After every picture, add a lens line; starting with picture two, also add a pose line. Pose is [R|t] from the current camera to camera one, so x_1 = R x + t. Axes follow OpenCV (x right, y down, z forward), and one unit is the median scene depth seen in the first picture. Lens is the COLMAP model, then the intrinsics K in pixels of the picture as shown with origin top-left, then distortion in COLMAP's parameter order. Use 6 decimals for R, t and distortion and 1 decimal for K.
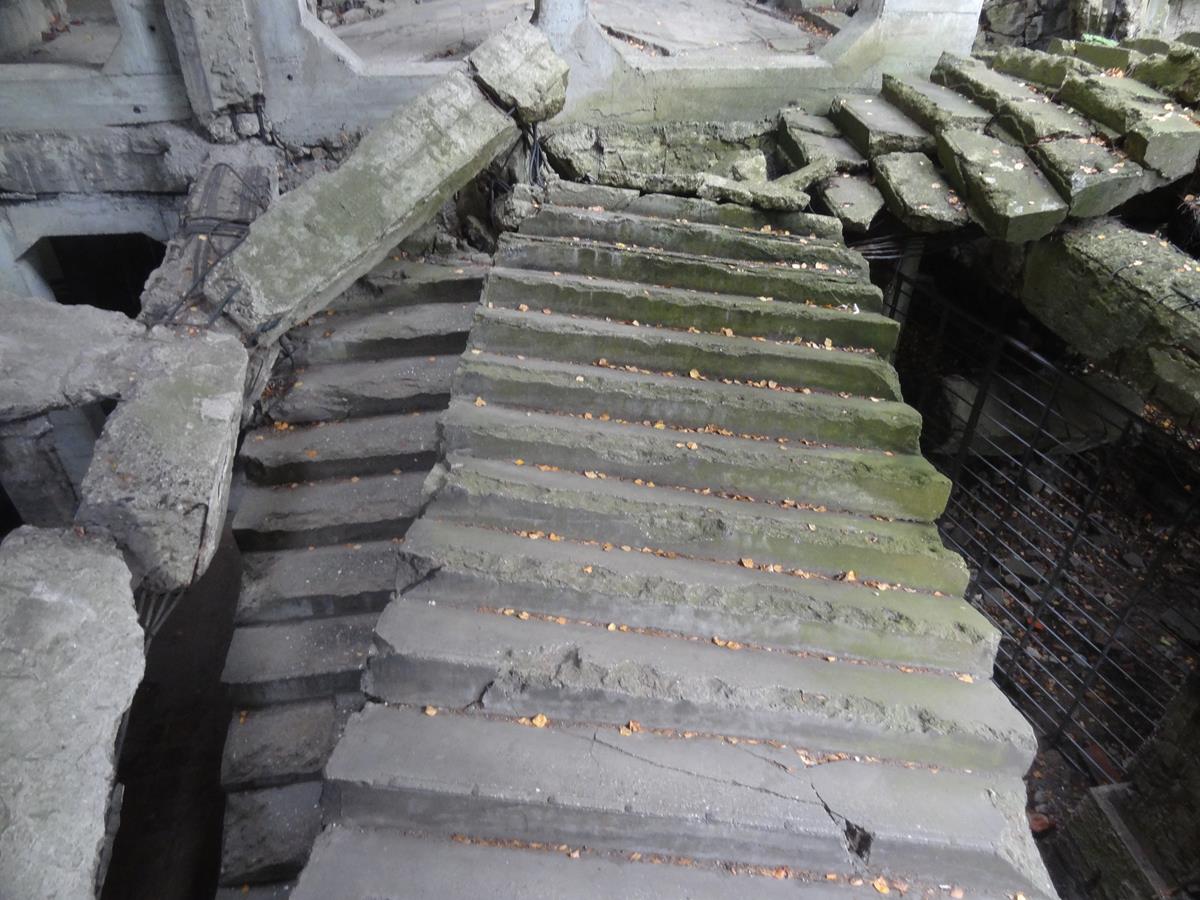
lens RADIAL K [[840.8, 0, 608.7], [0, 840.8, 444.8], [0, 0, 1]] dist [-0.002142, 0.004526]
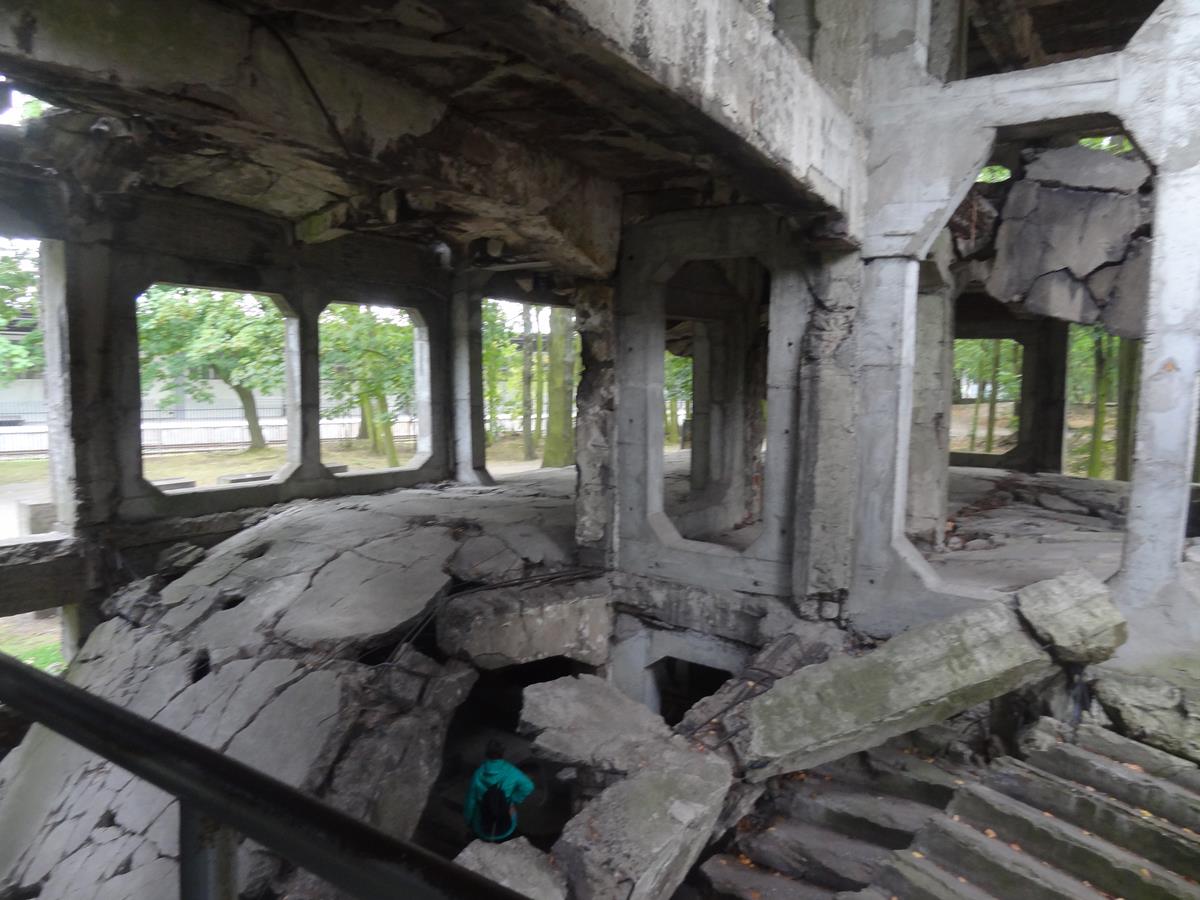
lens RADIAL K [[840.8, 0, 601.0], [0, 840.8, 448.5], [0, 0, 1]] dist [-0.002142, 0.004526]
pose [[0.714133, 0.060676, -0.697376, 0.194798], [-0.425758, 0.828432, -0.363909, 0.010543], [0.555648, 0.556793, 0.617444, -0.076319]]
